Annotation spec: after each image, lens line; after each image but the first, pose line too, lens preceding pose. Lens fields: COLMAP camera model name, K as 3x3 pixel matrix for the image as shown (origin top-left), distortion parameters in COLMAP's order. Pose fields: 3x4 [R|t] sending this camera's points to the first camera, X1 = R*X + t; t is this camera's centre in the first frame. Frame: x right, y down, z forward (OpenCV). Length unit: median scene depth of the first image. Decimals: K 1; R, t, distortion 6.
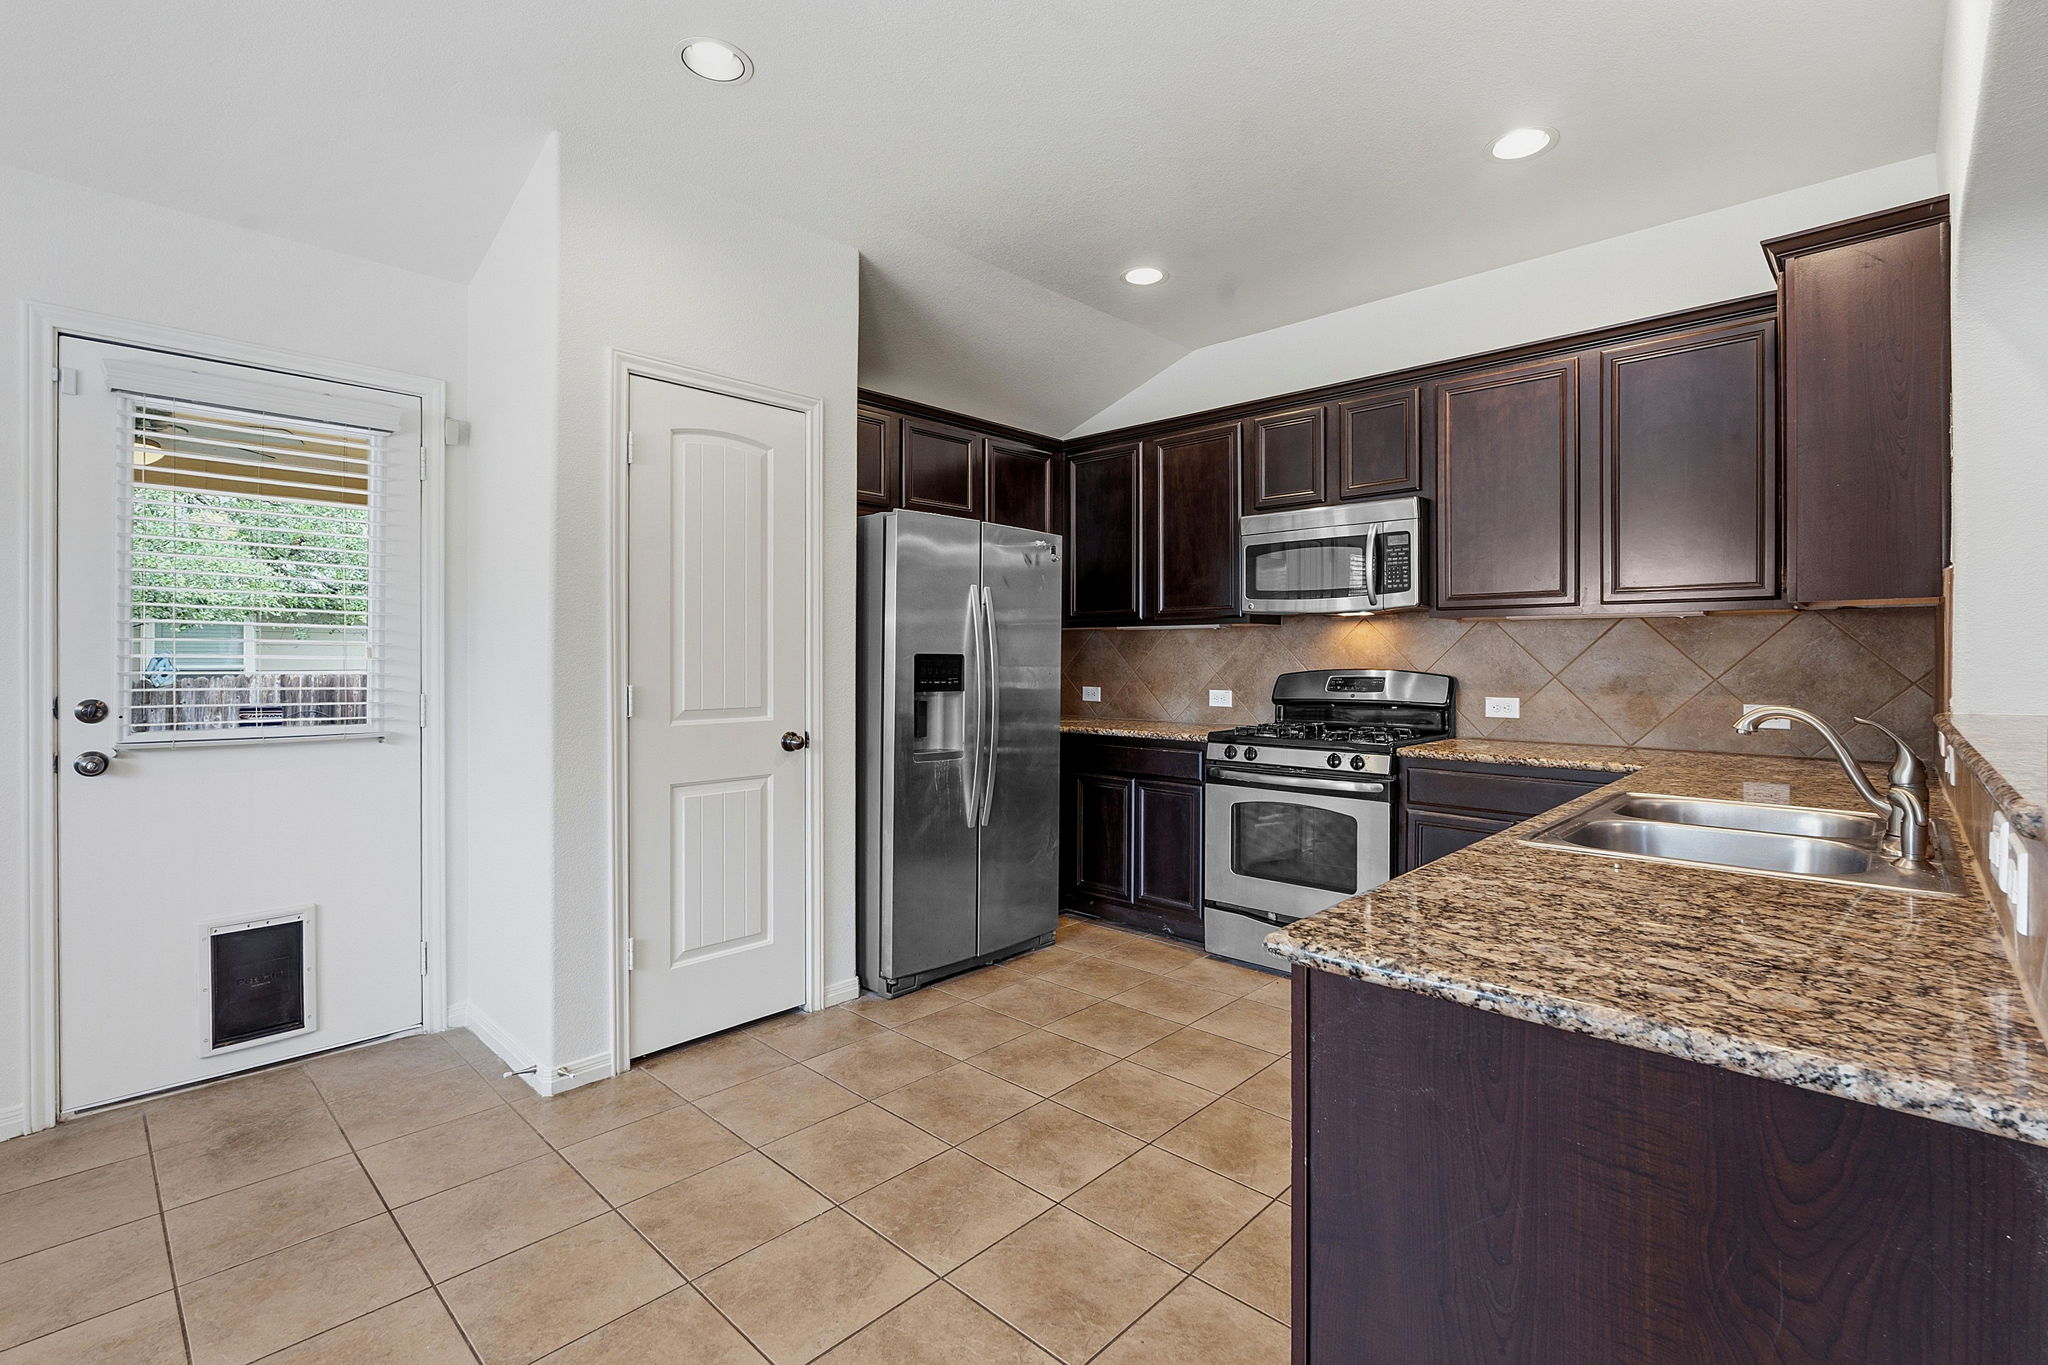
lens RADIAL K [[921.2, 0, 1025.3], [0, 921.2, 666.4], [0, 0, 1]] dist [-0.004359, 0.000984]
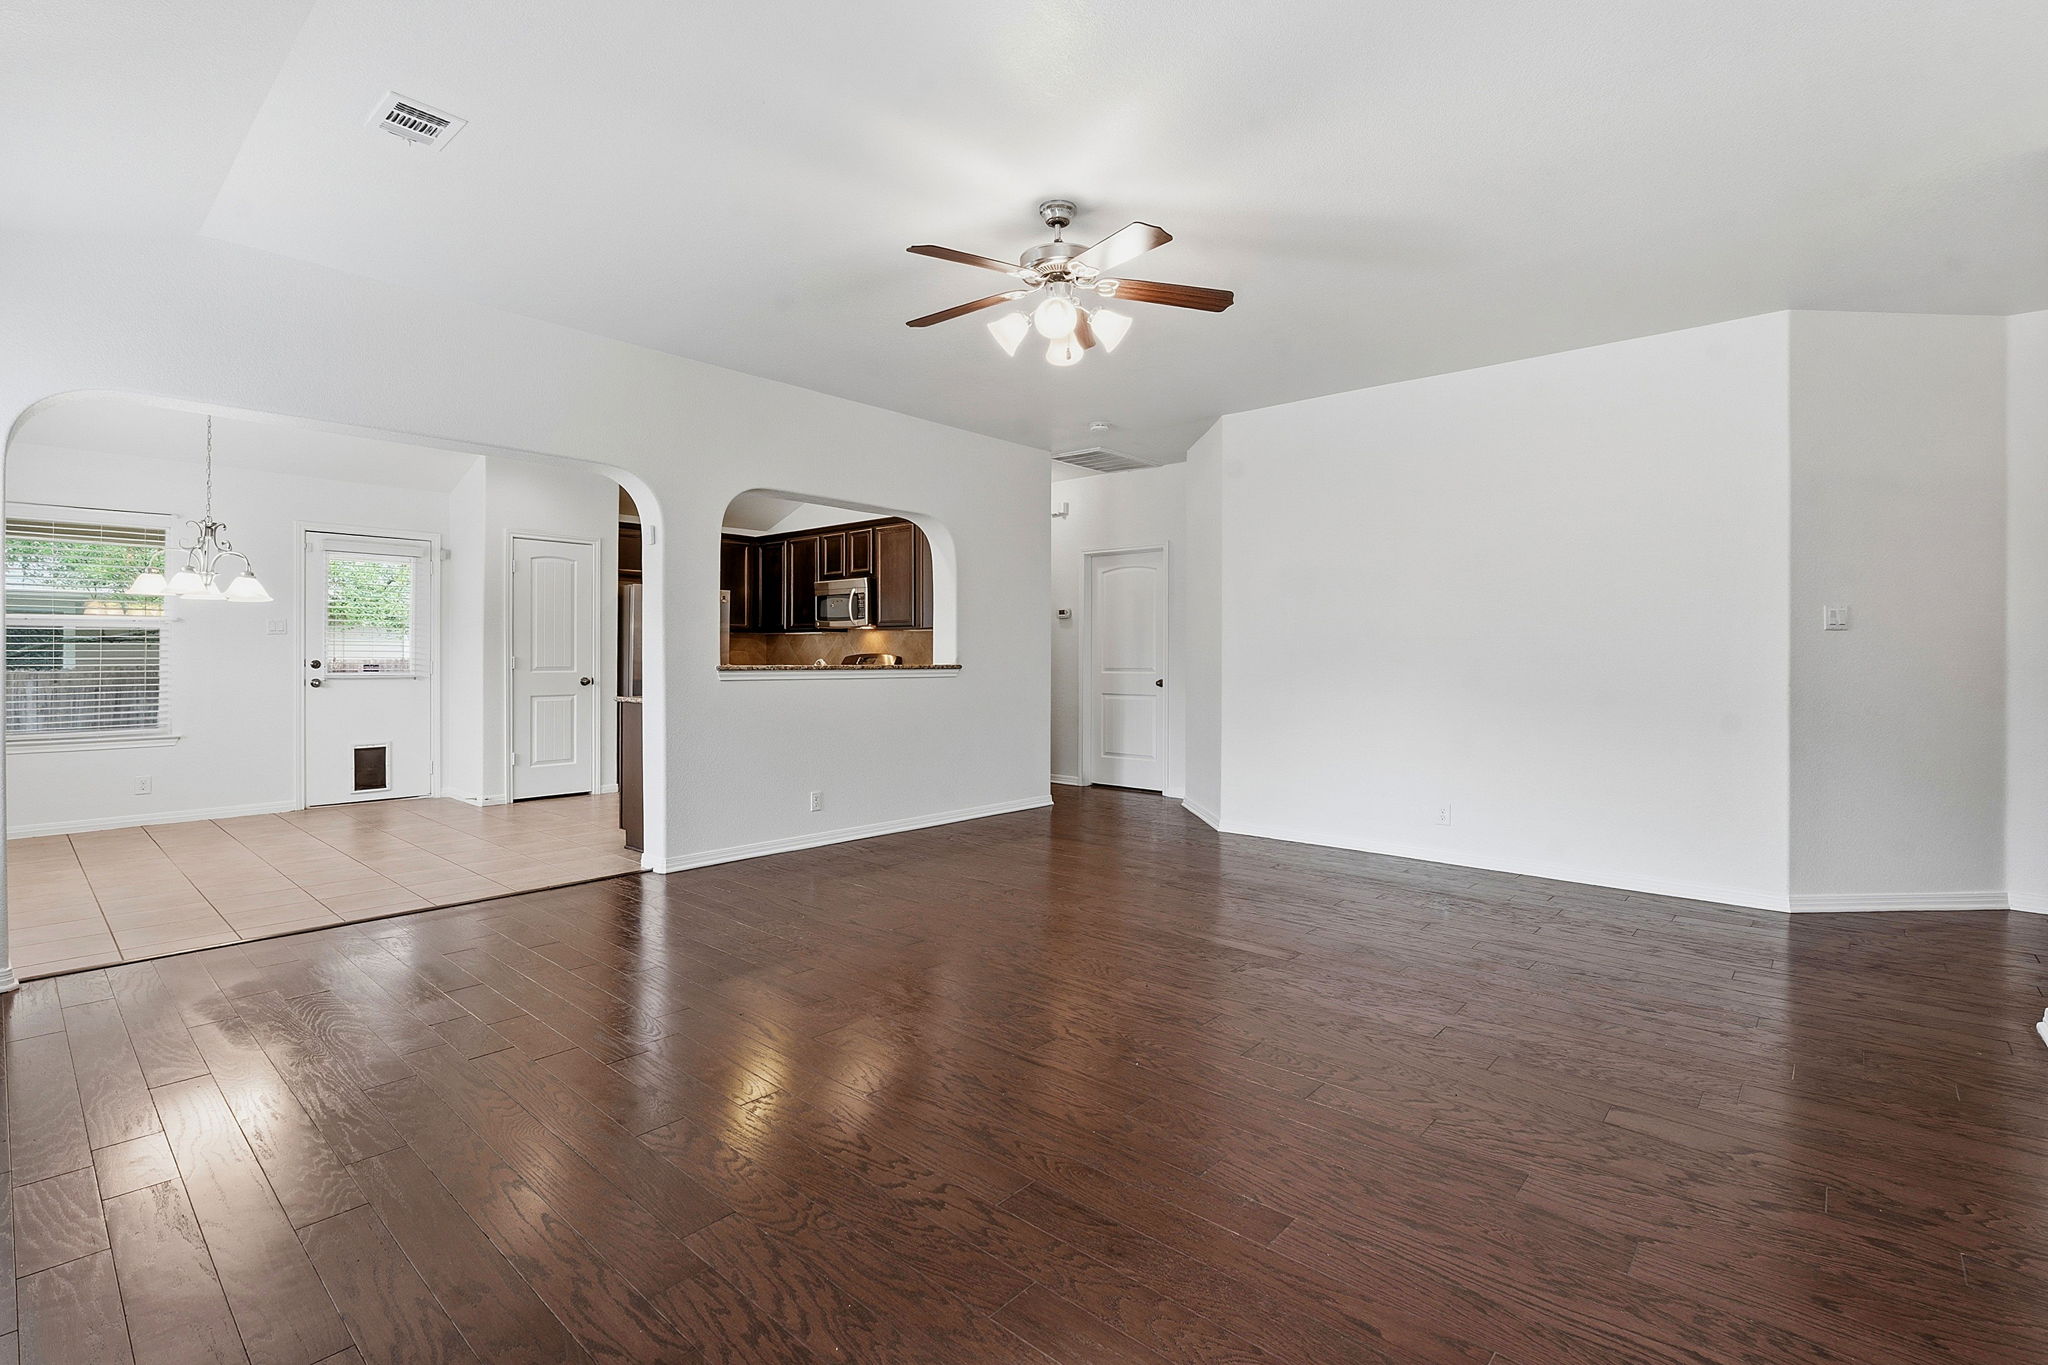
lens RADIAL K [[921.2, 0, 1012.0], [0, 921.2, 663.0], [0, 0, 1]] dist [-0.004359, 0.000984]
pose [[0.999692, 0.000158, 0.024797, 0.708584], [-0.000041, 0.999989, -0.004731, 0.039304], [-0.024798, 0.004729, 0.999681, -1.267196]]
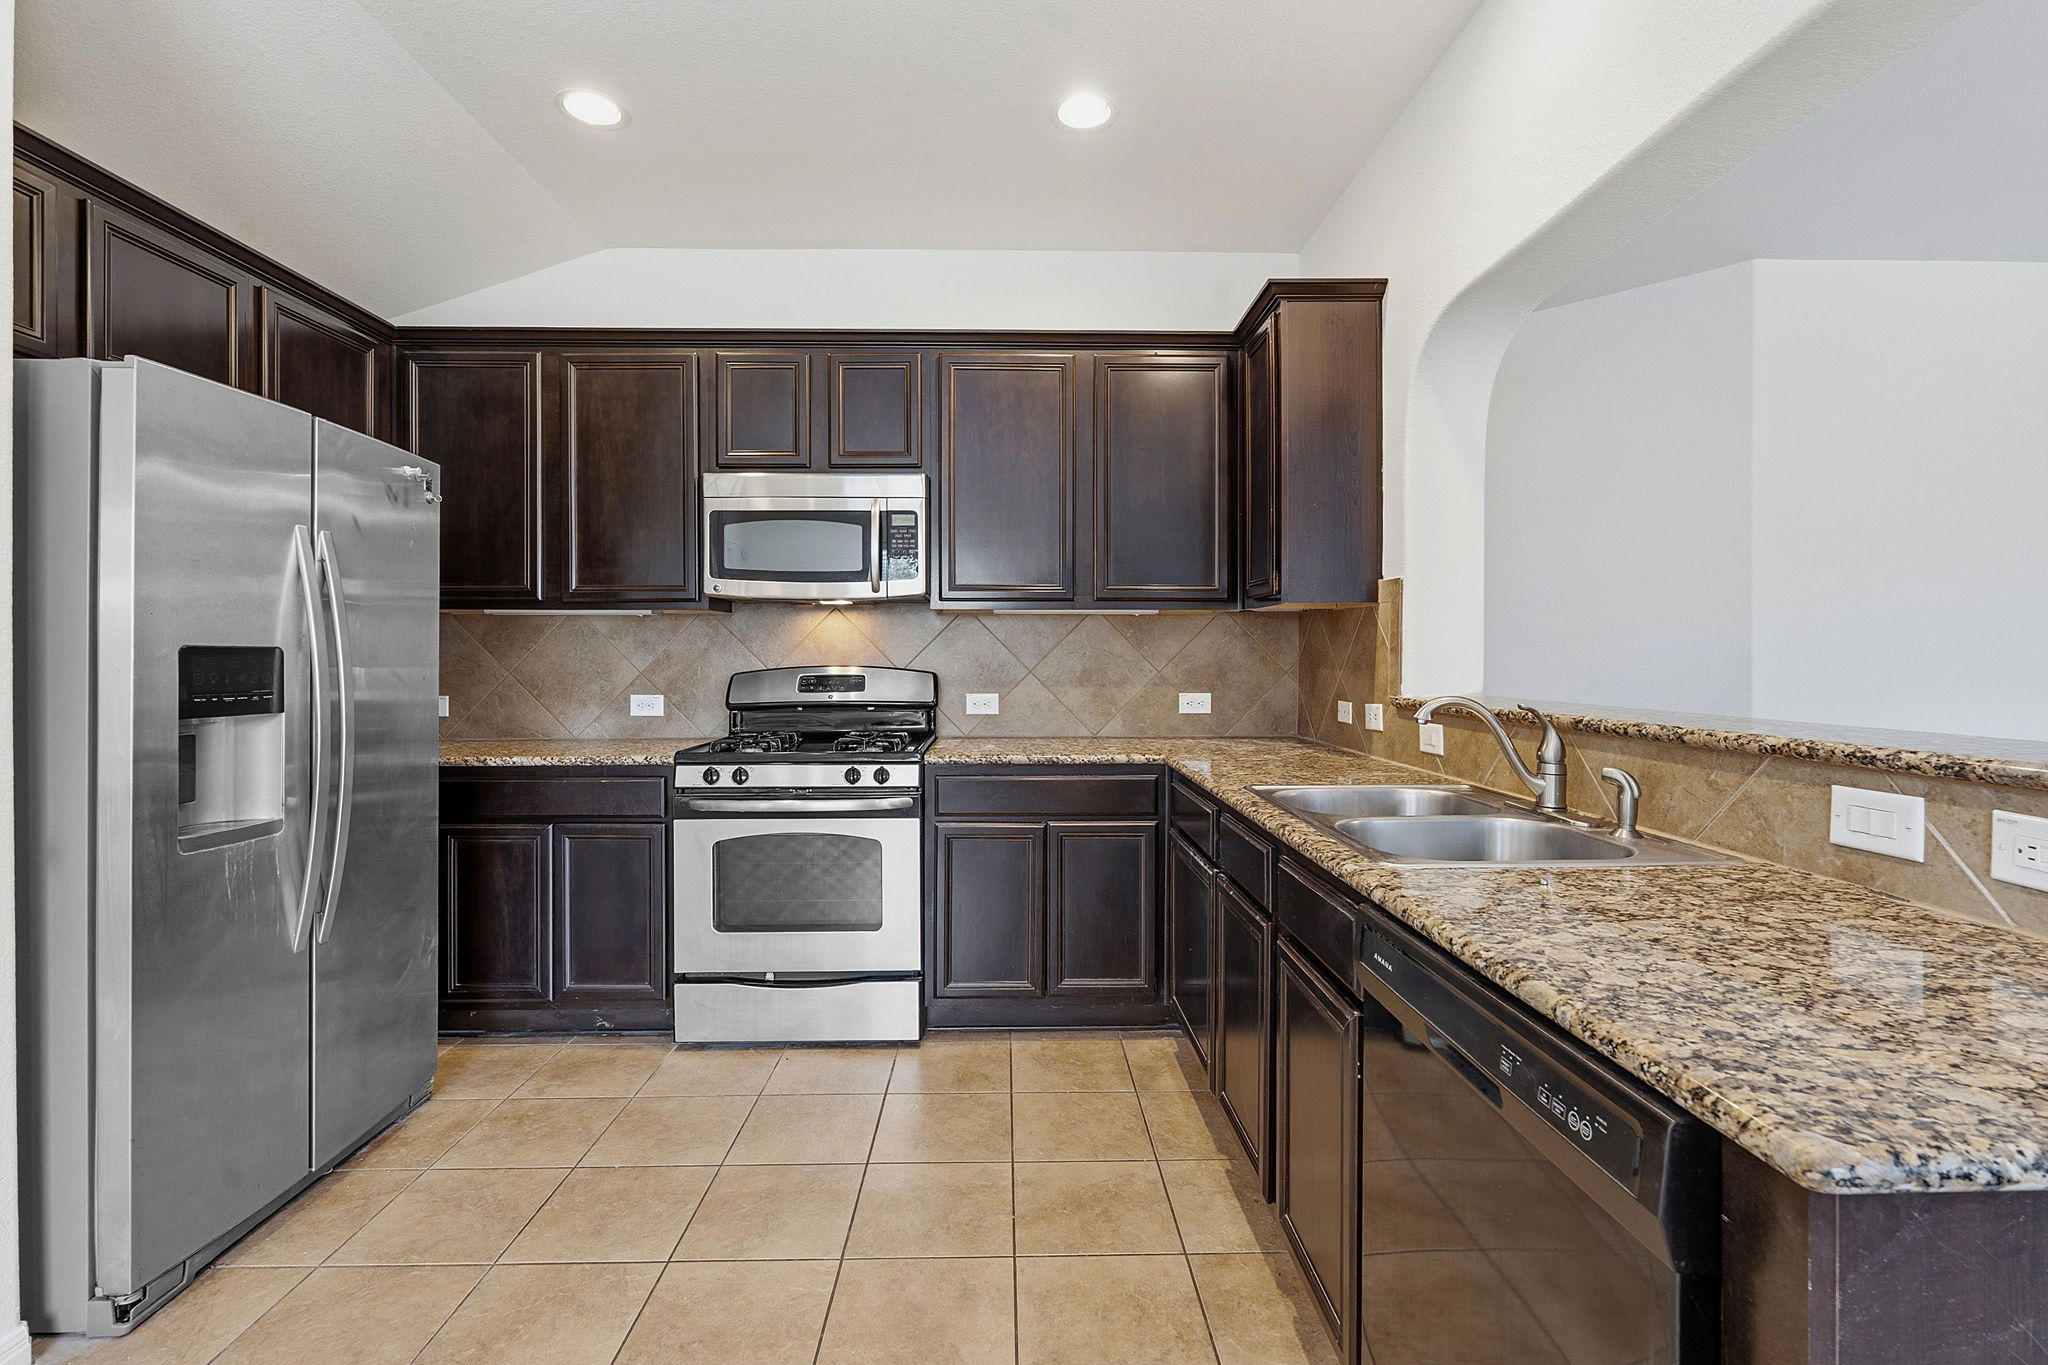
lens RADIAL K [[921.2, 0, 1024.5], [0, 921.2, 662.6], [0, 0, 1]] dist [-0.004359, 0.000984]
pose [[0.715028, -0.007904, 0.699051, -0.132476], [0.008470, 0.999961, 0.002642, -0.000956], [-0.699045, 0.004032, 0.715067, 0.277549]]
